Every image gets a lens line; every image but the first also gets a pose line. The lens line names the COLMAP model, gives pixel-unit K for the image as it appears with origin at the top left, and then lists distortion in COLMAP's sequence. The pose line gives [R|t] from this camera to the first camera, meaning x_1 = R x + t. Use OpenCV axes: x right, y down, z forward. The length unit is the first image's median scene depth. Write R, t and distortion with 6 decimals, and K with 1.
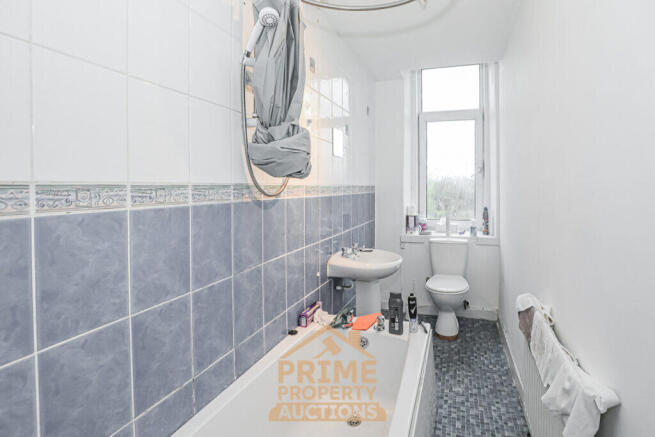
lens RADIAL K [[300.1, 0, 277.7], [0, 300.1, 195.2], [0, 0, 1]] dist [0.000128, 0.000037]
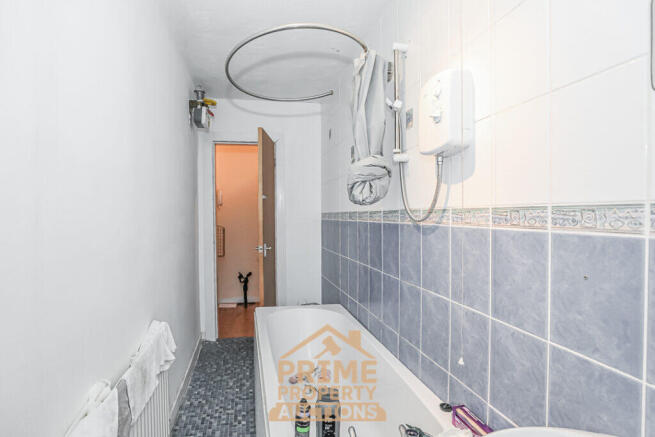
lens RADIAL K [[302.8, 0, 327.5], [0, 302.8, 218.5], [0, 0, 1]] dist [-0.000024, -0.000016]
pose [[-0.677786, 0.032207, -0.734553, 0.677340], [0.000595, 0.999064, 0.043256, -0.036012], [0.735259, 0.028882, -0.677171, 1.096324]]
